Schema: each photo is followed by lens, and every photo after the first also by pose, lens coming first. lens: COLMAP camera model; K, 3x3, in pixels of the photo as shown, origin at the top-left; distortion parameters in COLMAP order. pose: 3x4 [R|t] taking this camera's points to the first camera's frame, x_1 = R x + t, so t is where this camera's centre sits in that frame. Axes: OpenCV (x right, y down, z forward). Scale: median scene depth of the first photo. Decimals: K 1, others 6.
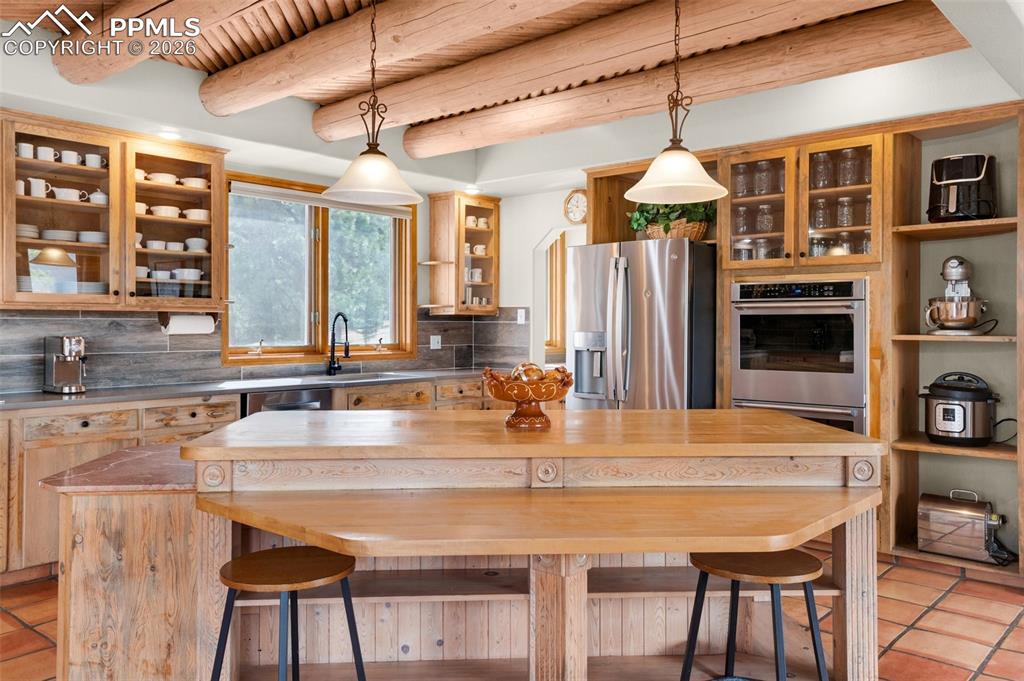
lens RADIAL K [[797.4, 0, 515.3], [0, 797.4, 324.7], [0, 0, 1]] dist [0.046041, 0.006156]
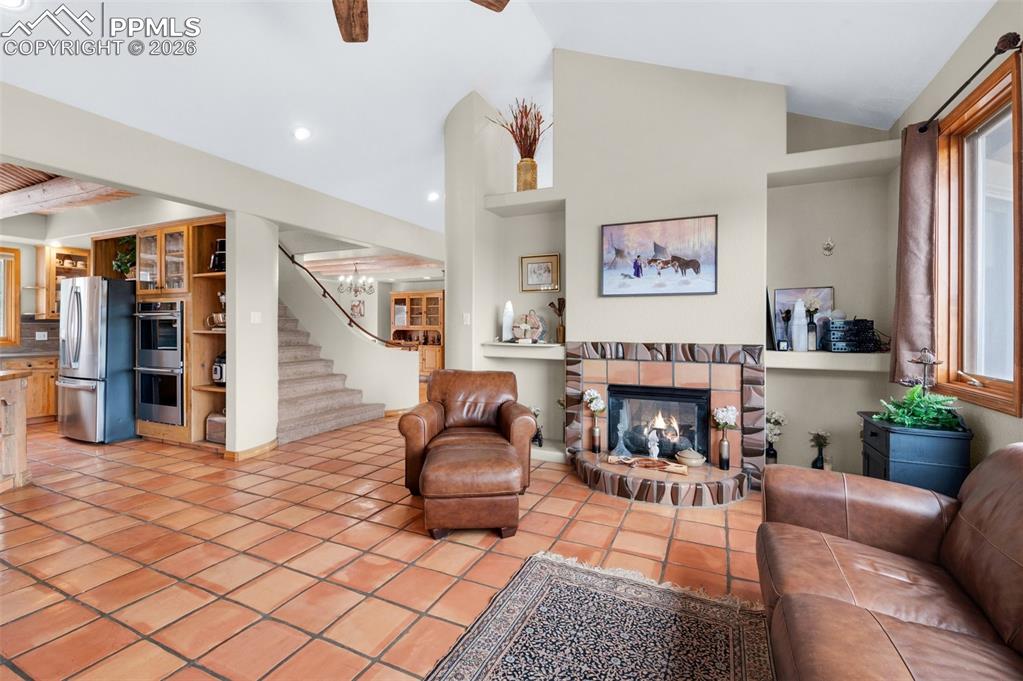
lens RADIAL K [[456.8, 0, 508.2], [0, 456.8, 331.7], [0, 0, 1]] dist [0.001538, -0.000065]
pose [[0.962676, 0.003800, 0.270628, 0.850121], [-0.004536, 0.999988, 0.002092, 0.009739], [-0.270617, -0.003241, 0.962682, -0.243879]]
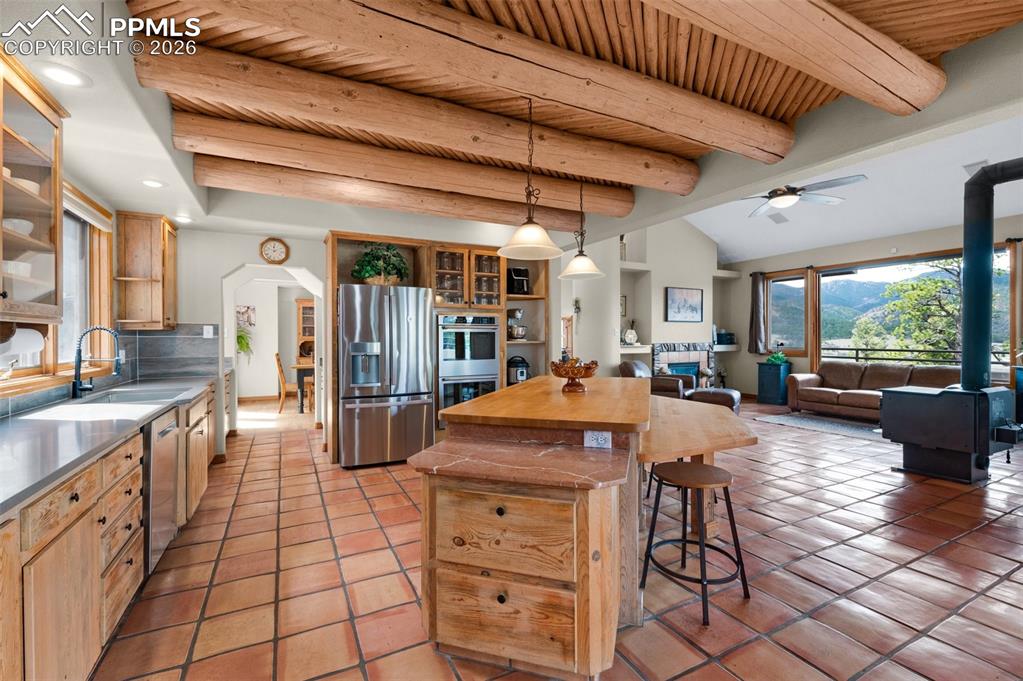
lens RADIAL K [[440.6, 0, 506.0], [0, 440.6, 337.3], [0, 0, 1]] dist [0.000659, -0.000038]
pose [[0.379860, -0.005228, 0.925029, -0.651387], [0.005319, 0.999980, 0.003467, -0.003446], [-0.925029, 0.003604, 0.379880, 0.496291]]
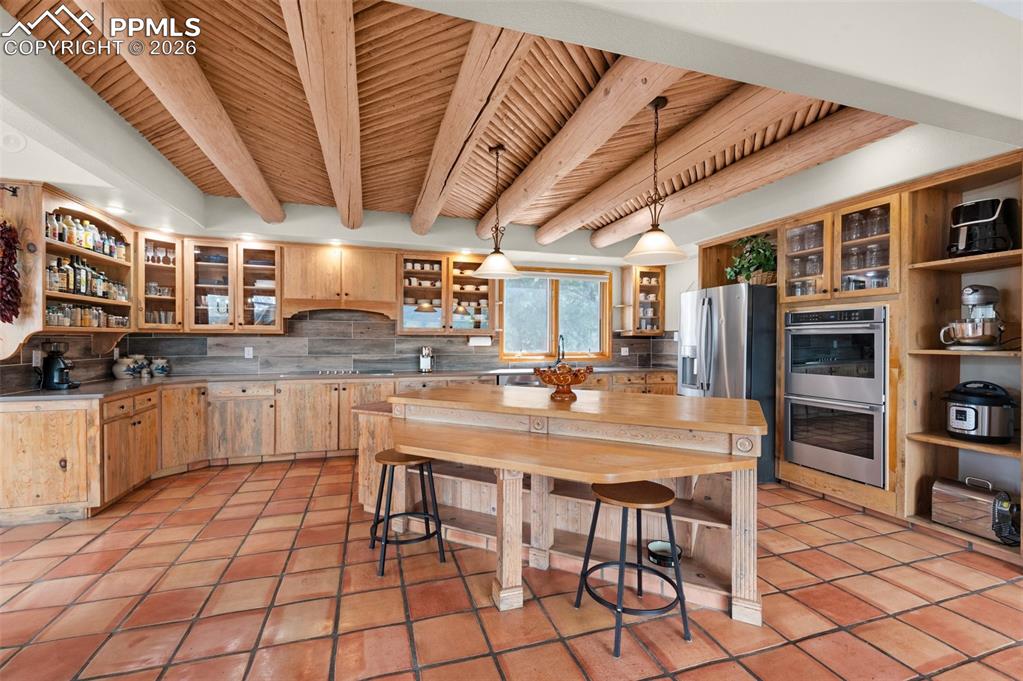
lens RADIAL K [[439.9, 0, 509.5], [0, 439.9, 343.0], [0, 0, 1]] dist [0.001873, -0.000250]
pose [[0.855860, 0.002195, -0.517203, 0.271410], [-0.000345, 0.999993, 0.003673, 0.000055], [0.517208, -0.002965, 0.855855, 0.072005]]
